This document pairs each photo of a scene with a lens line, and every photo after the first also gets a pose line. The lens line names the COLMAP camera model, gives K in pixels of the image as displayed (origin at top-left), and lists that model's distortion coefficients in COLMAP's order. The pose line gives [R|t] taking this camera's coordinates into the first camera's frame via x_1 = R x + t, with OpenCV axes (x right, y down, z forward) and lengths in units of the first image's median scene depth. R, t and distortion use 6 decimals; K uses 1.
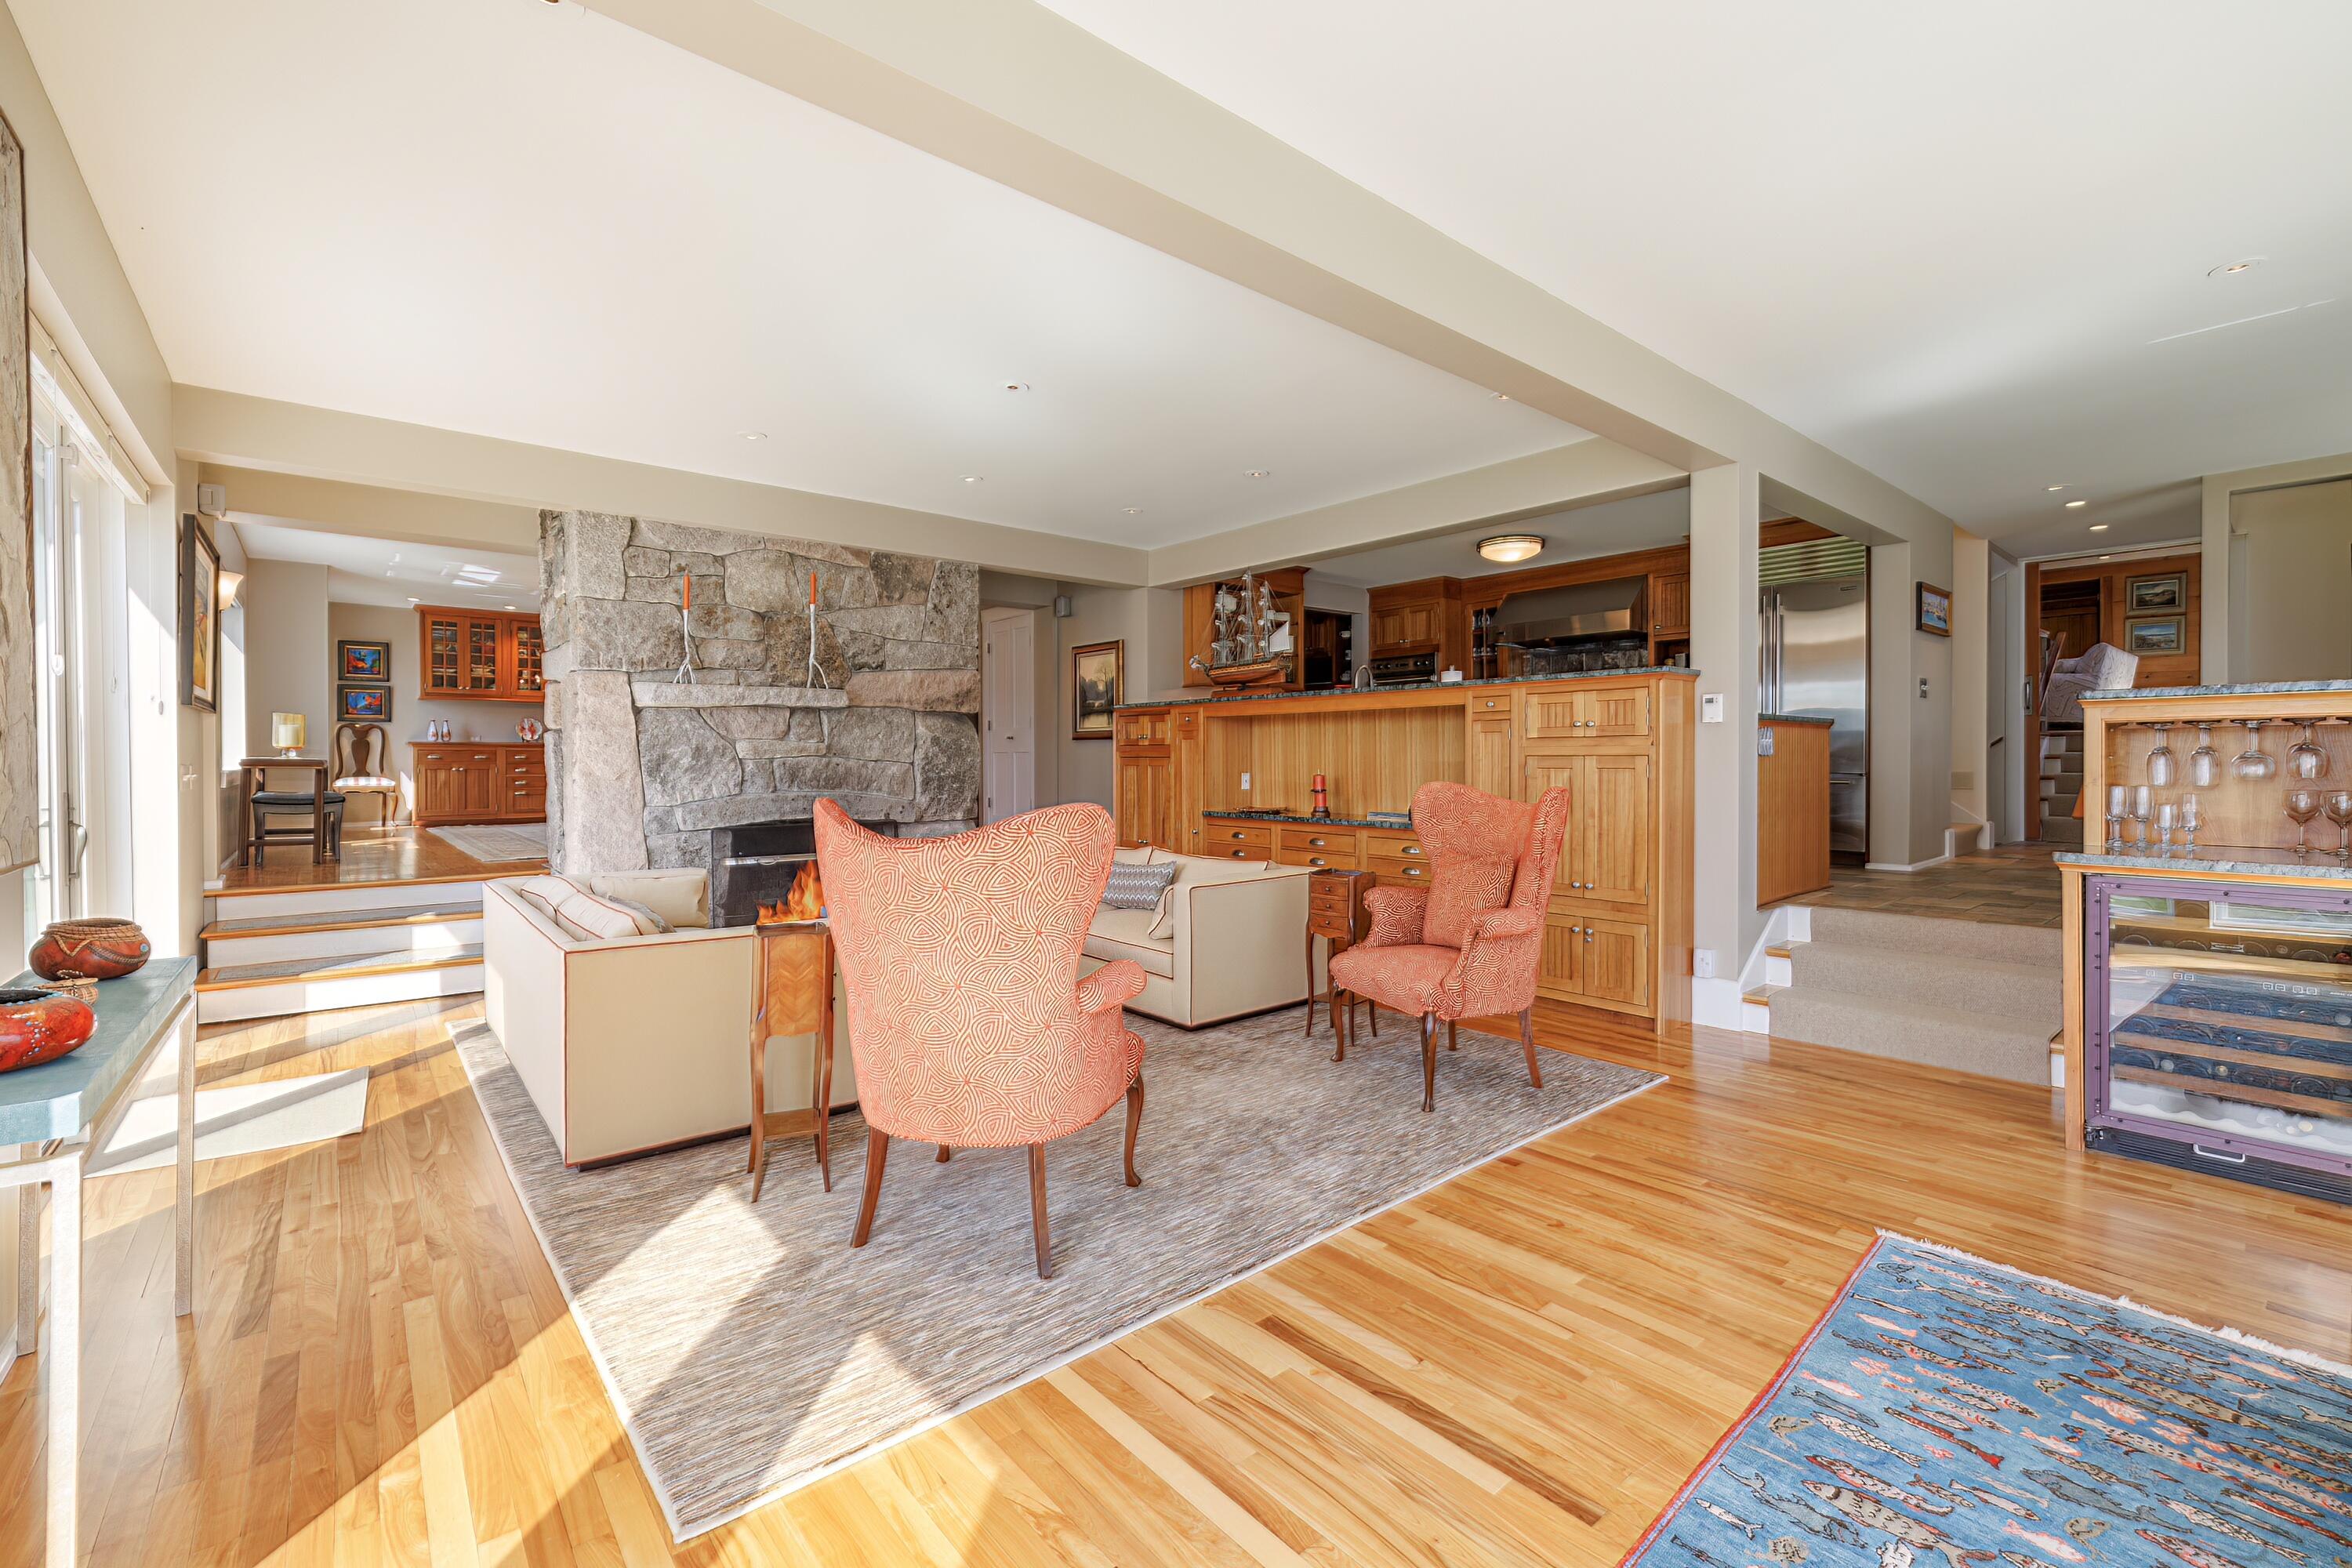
lens RADIAL K [[993.7, 0, 1170.2], [0, 993.7, 775.2], [0, 0, 1]] dist [0.000130, -0.000085]
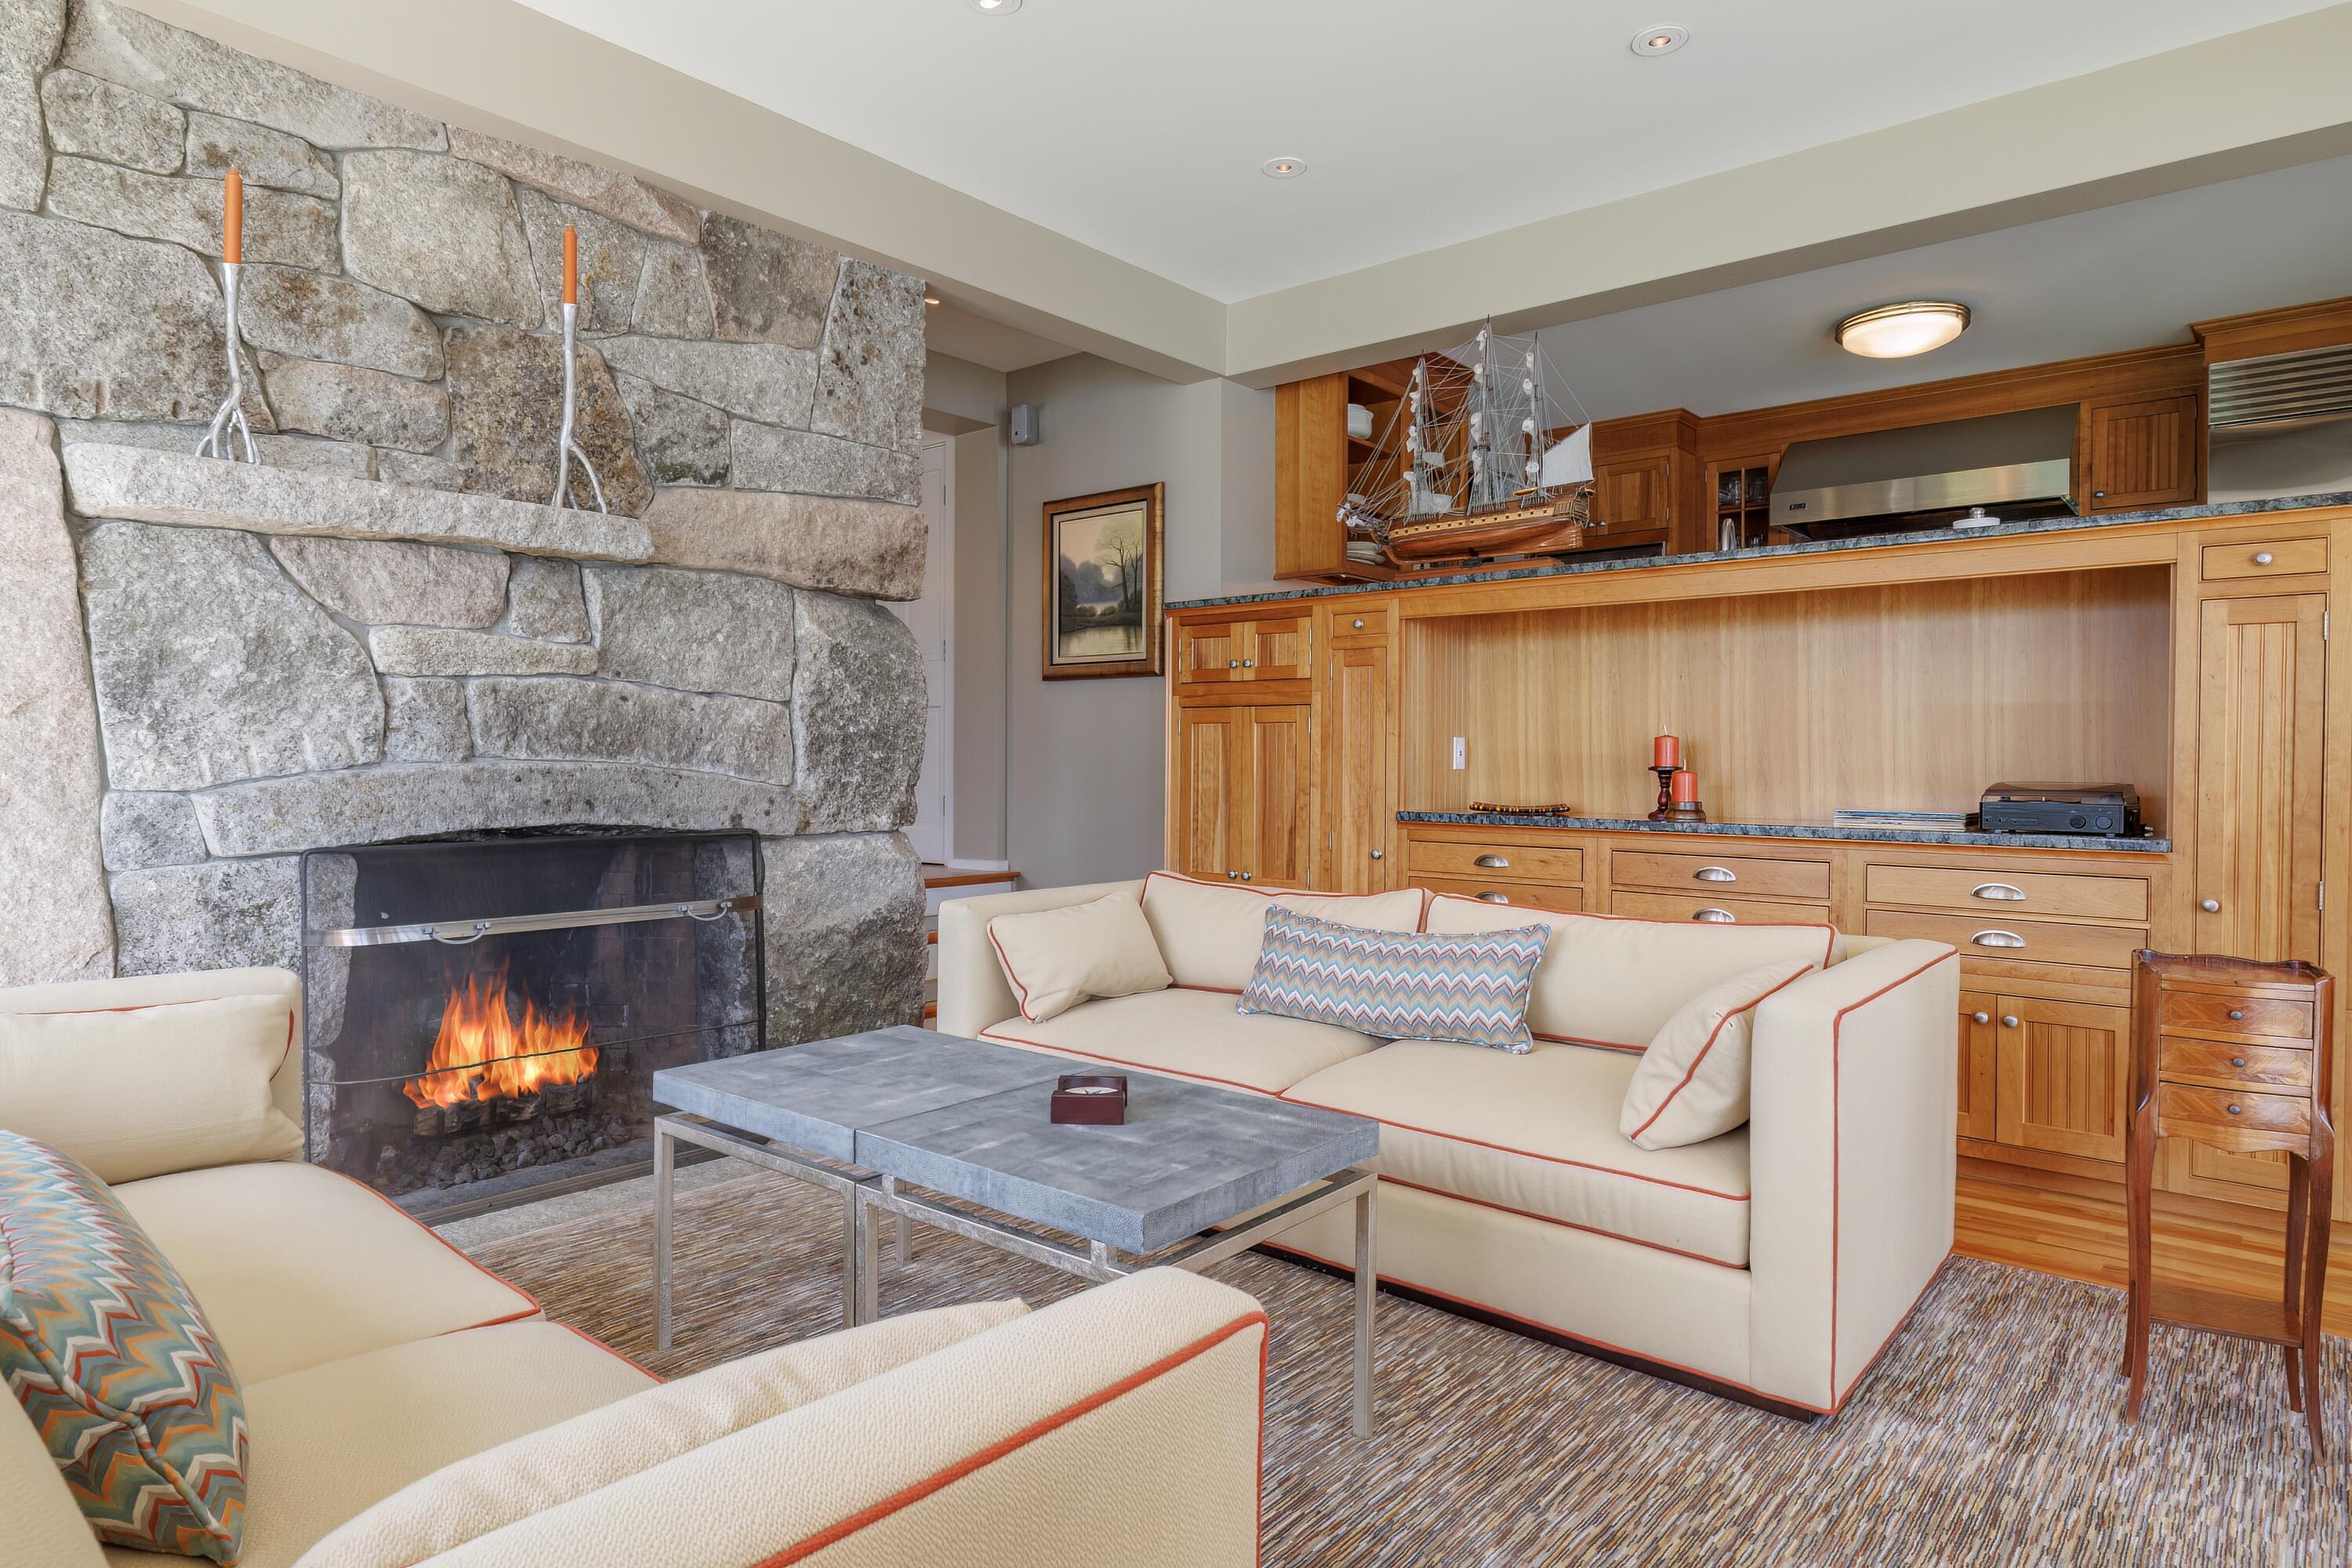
lens RADIAL K [[1335.8, 0, 1171.0], [0, 1335.8, 777.5], [0, 0, 1]] dist [0.000073, -0.001390]
pose [[0.986412, 0.005510, 0.164199, -0.196182], [-0.005296, 0.999984, -0.001745, 0.022808], [-0.164206, 0.000852, 0.986426, 0.399412]]
